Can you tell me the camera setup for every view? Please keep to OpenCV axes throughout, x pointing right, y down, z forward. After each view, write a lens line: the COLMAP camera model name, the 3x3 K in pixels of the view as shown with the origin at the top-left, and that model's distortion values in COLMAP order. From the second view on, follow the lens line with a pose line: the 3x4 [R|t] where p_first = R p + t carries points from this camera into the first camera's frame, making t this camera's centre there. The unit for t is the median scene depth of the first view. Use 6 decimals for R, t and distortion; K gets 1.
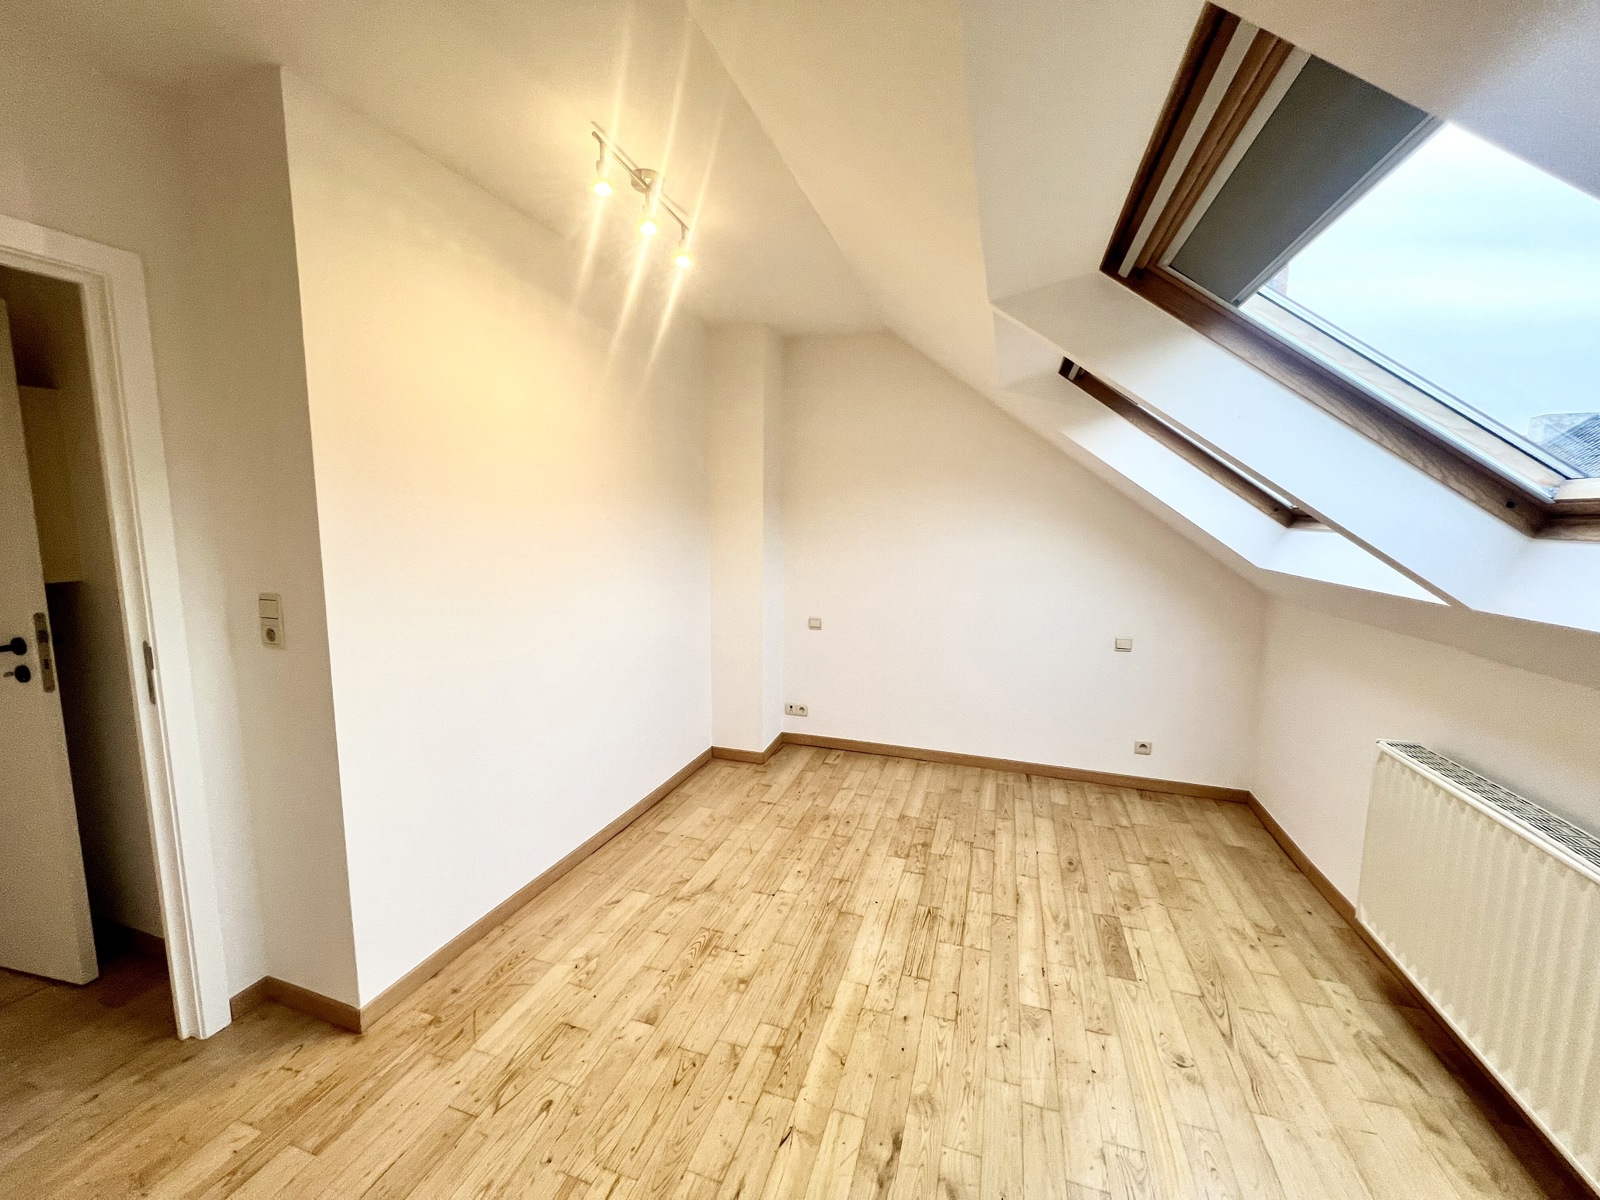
lens RADIAL K [[637.1, 0, 801.3], [0, 637.1, 599.3], [0, 0, 1]] dist [-0.001027, -0.000027]
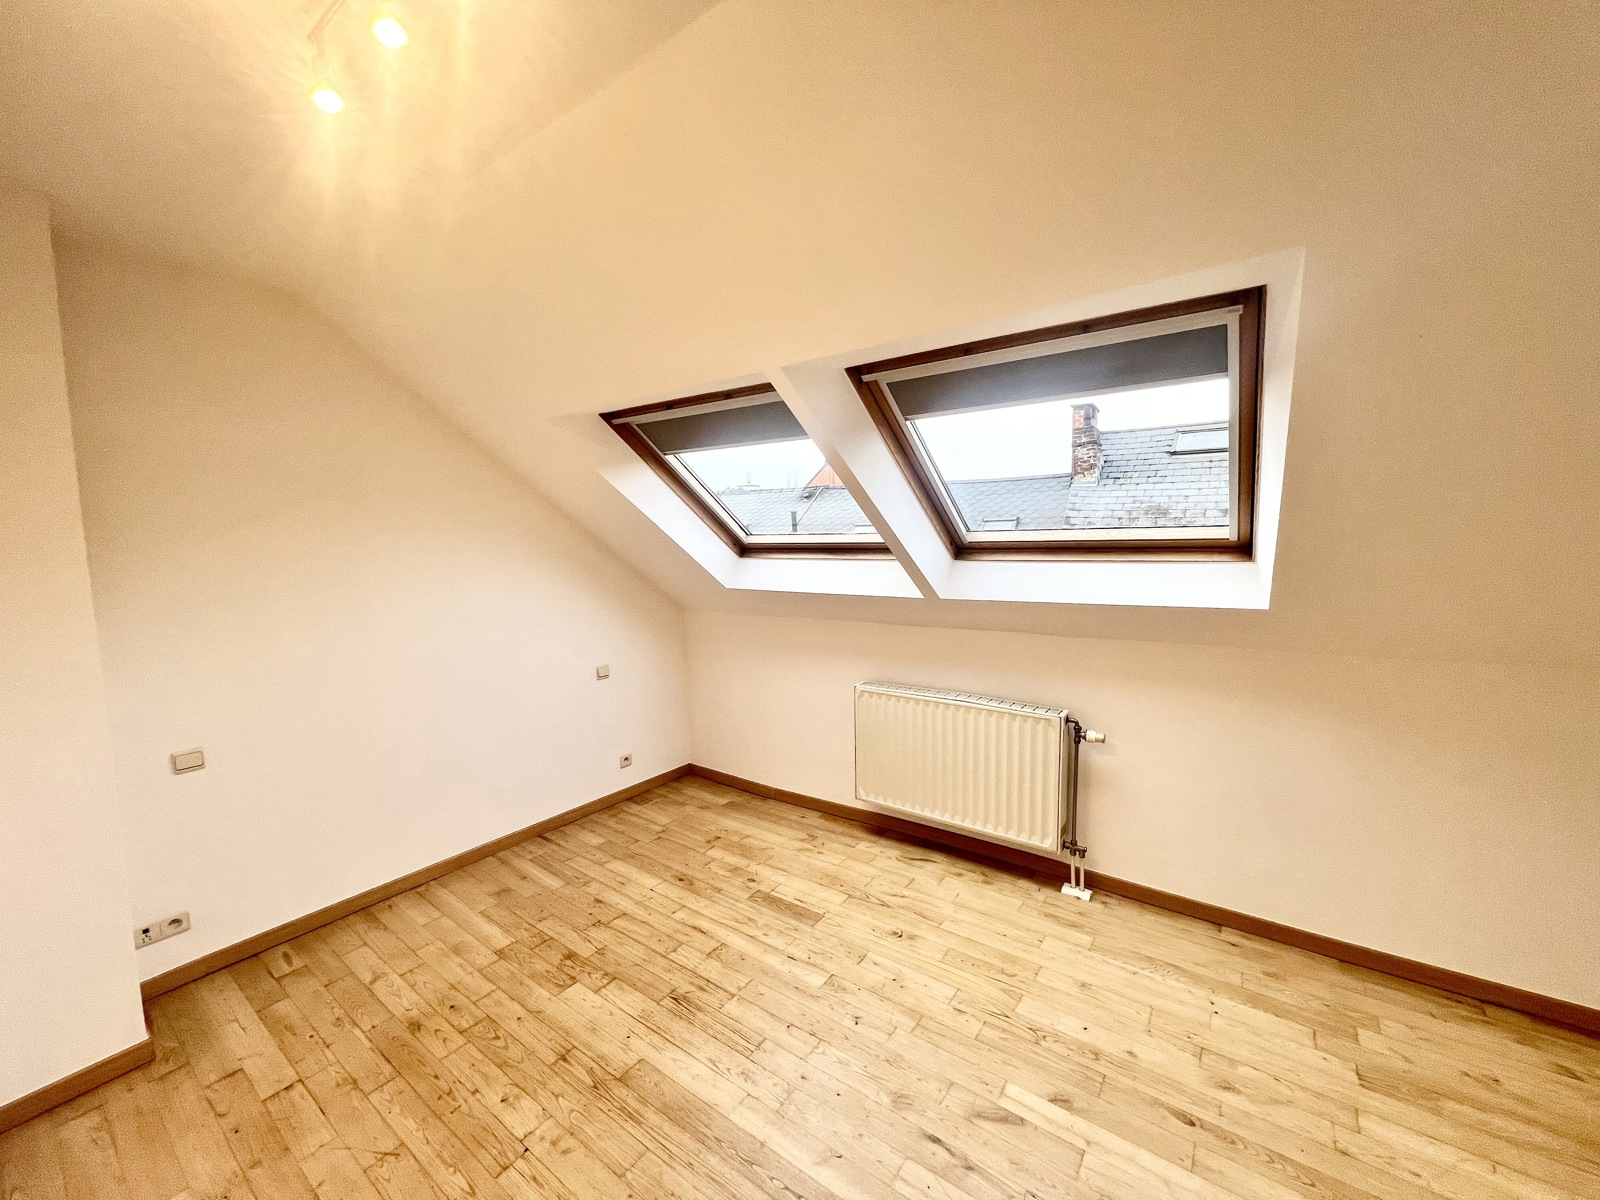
lens RADIAL K [[637.1, 0, 799.3], [0, 637.1, 595.2], [0, 0, 1]] dist [-0.001027, -0.000027]
pose [[0.314406, -0.106489, 0.943297, -0.484283], [0.145352, 0.987371, 0.063018, -0.095490], [-0.938095, 0.117296, 0.325914, 0.428203]]
